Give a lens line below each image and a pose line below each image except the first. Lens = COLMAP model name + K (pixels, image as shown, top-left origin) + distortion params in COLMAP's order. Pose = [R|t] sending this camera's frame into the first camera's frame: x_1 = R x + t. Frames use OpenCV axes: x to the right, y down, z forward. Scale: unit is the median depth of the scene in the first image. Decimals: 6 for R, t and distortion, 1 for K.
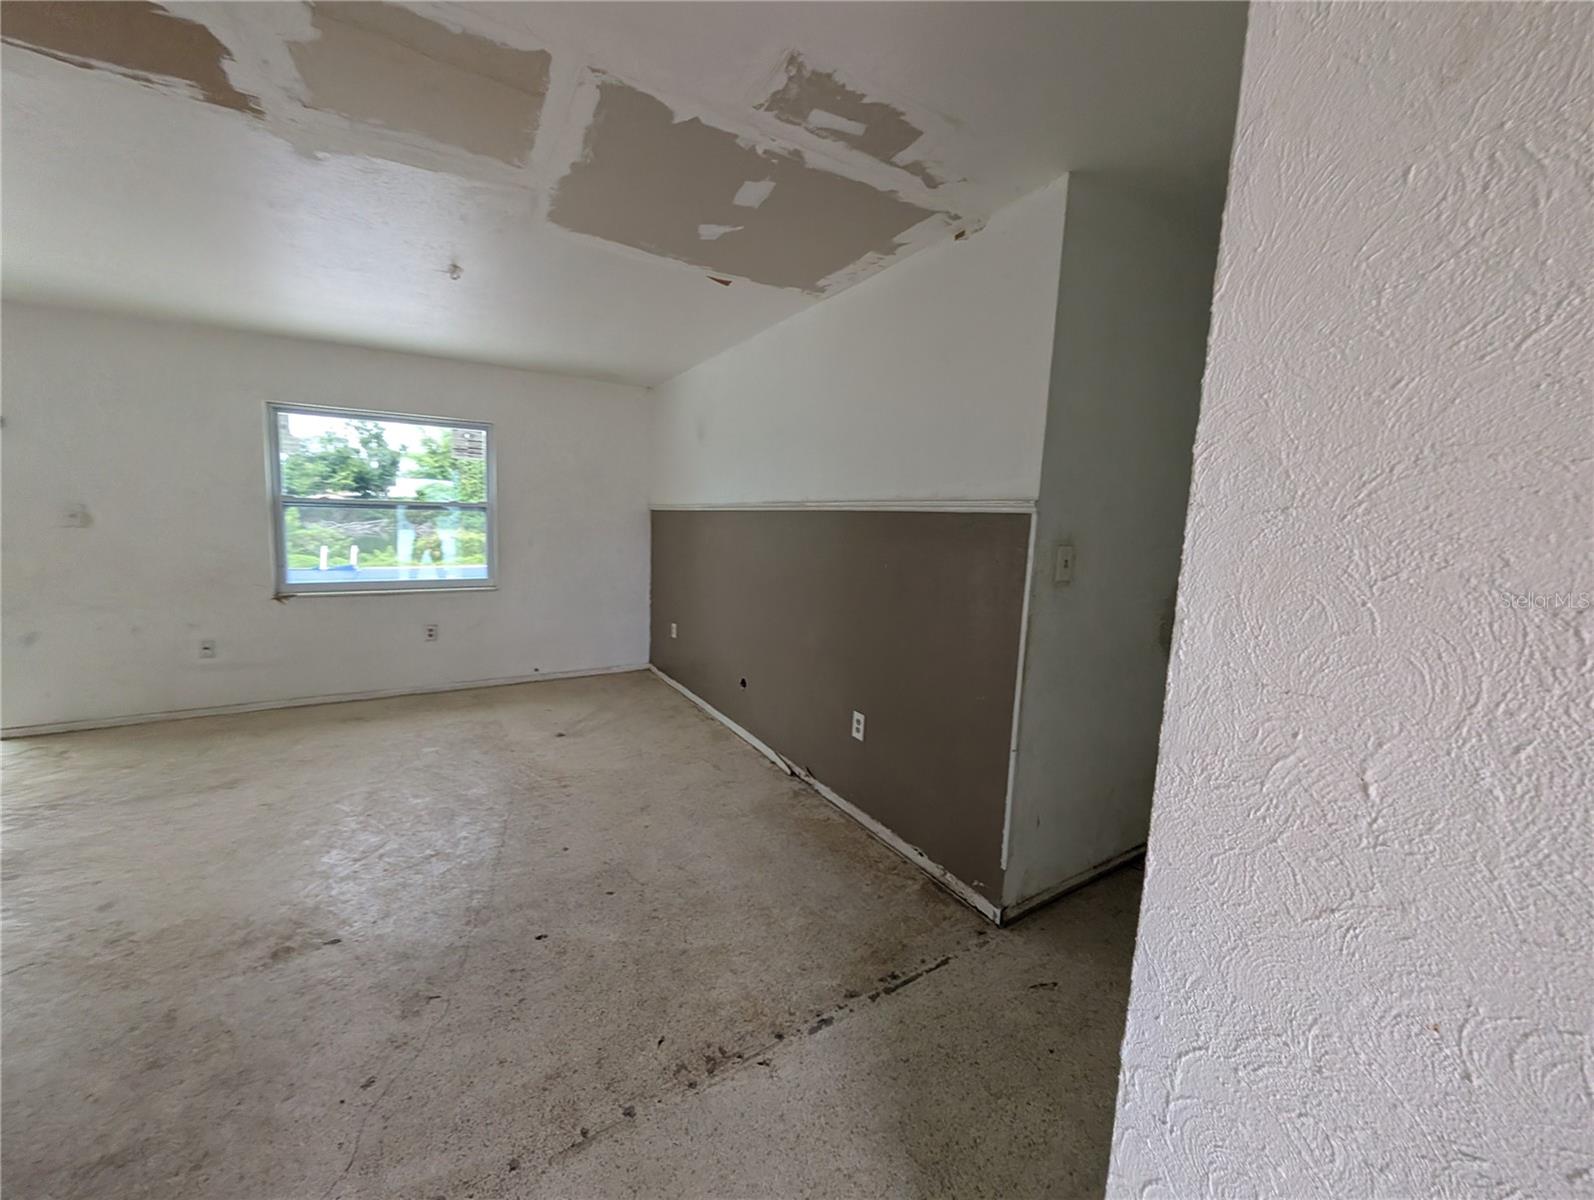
lens RADIAL K [[611.3, 0, 793.7], [0, 611.3, 578.2], [0, 0, 1]] dist [0.012827, -0.000374]
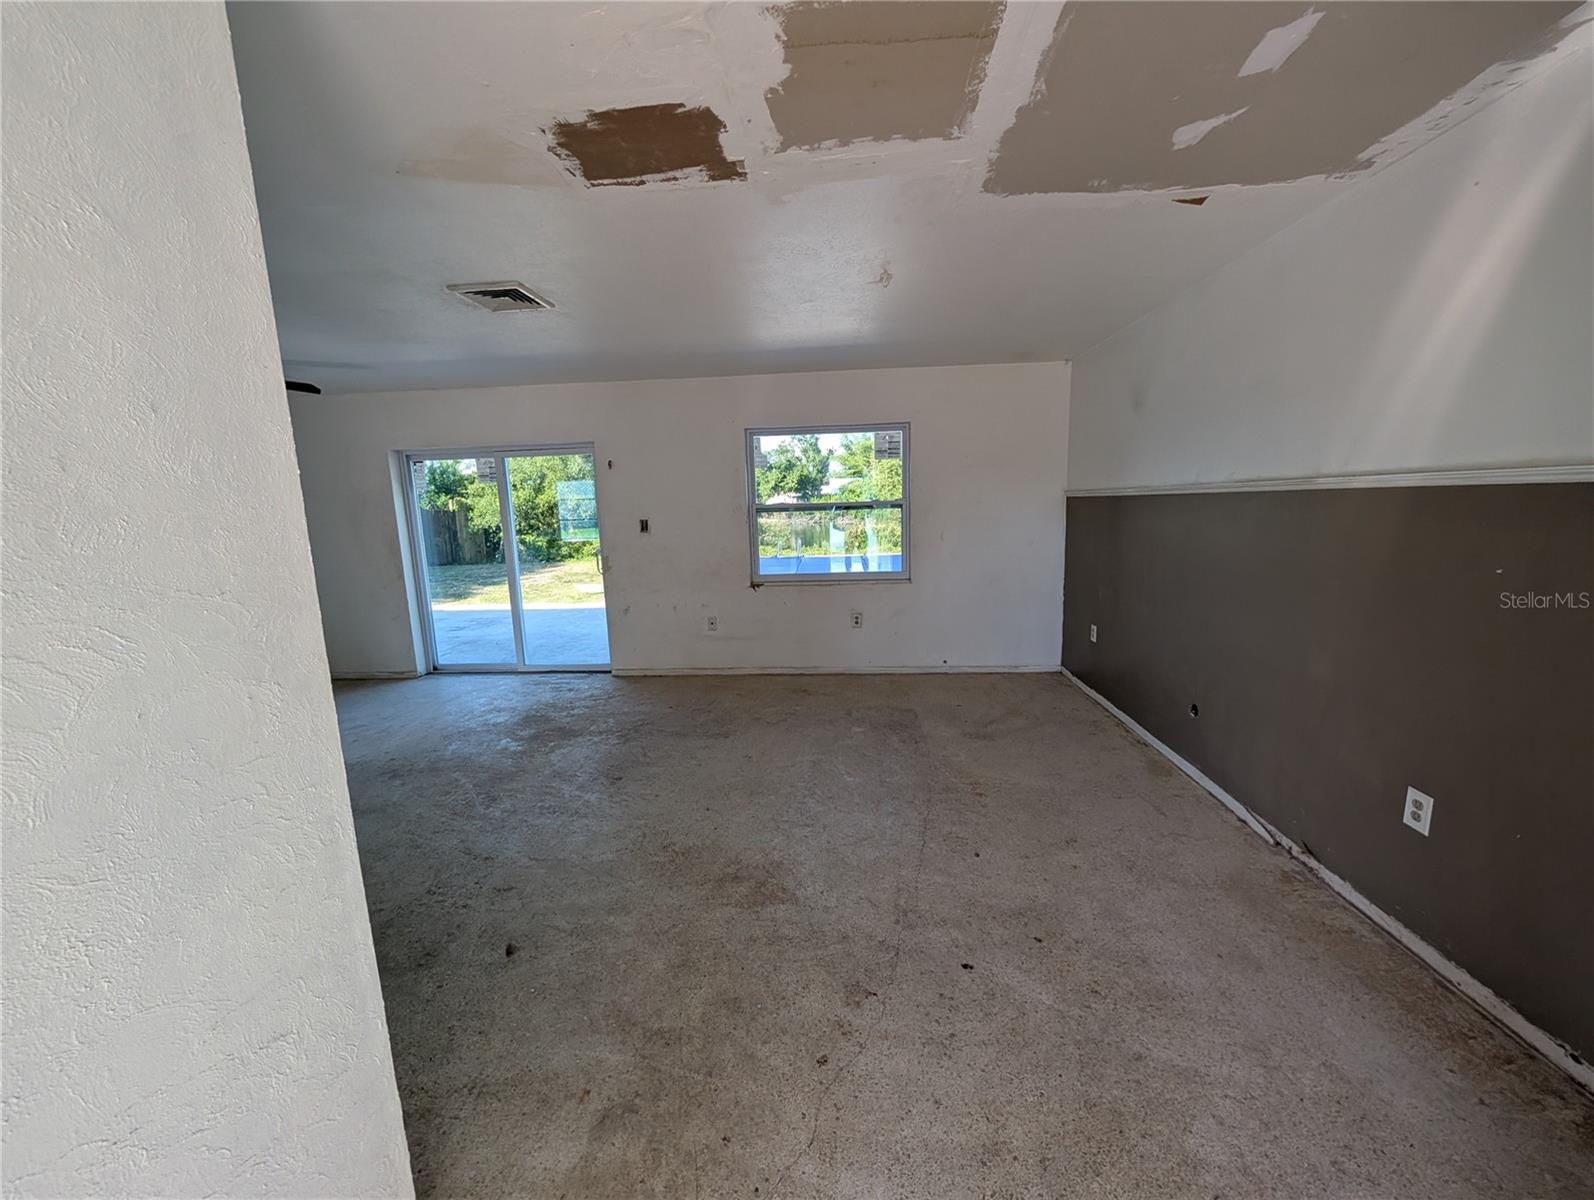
lens RADIAL K [[600.5, 0, 801.3], [0, 600.5, 590.8], [0, 0, 1]] dist [-0.000480, 0.000387]
pose [[0.817283, 0.030351, -0.575437, -0.072850], [-0.002354, 0.998779, 0.049337, -0.030481], [0.576232, -0.038967, 0.816356, 0.081549]]
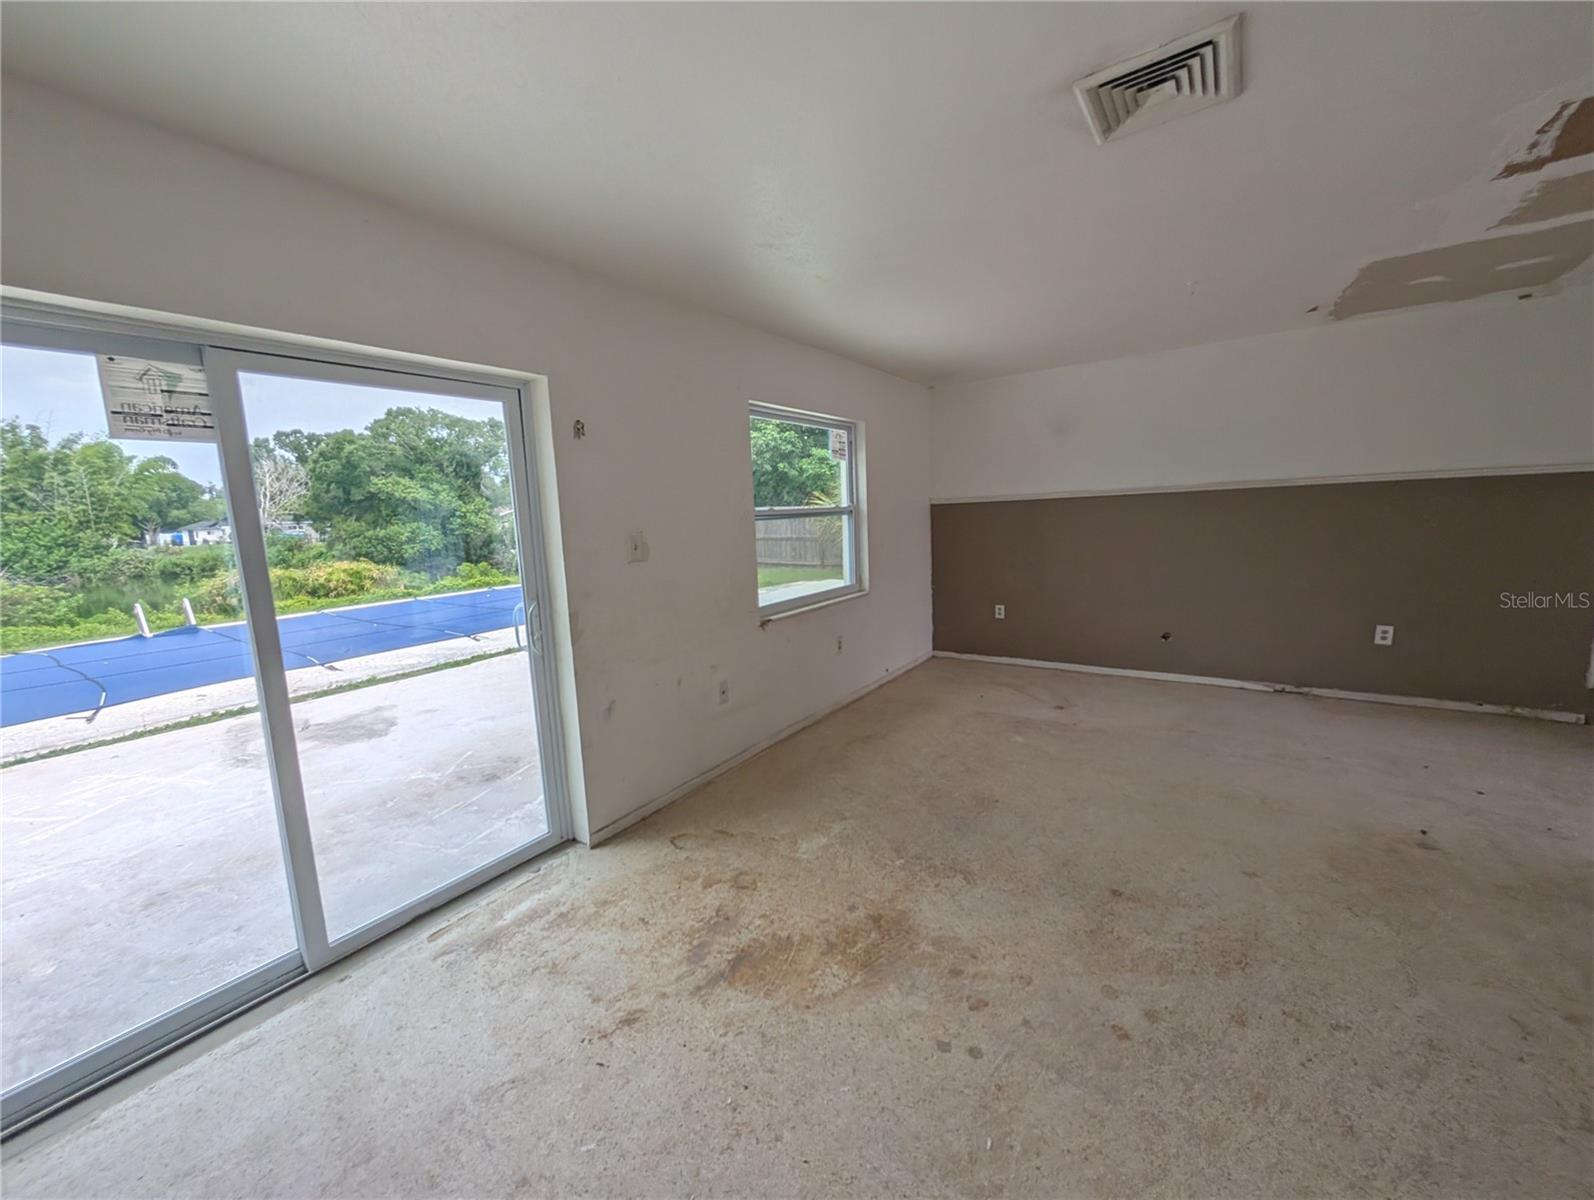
lens RADIAL K [[604.8, 0, 799.5], [0, 604.8, 591.2], [0, 0, 1]] dist [-0.002250, 0.000273]
pose [[0.909488, -0.123763, 0.396881, -1.592766], [0.111866, 0.992304, 0.053088, -0.081959], [-0.400397, -0.003886, 0.916333, 0.255072]]
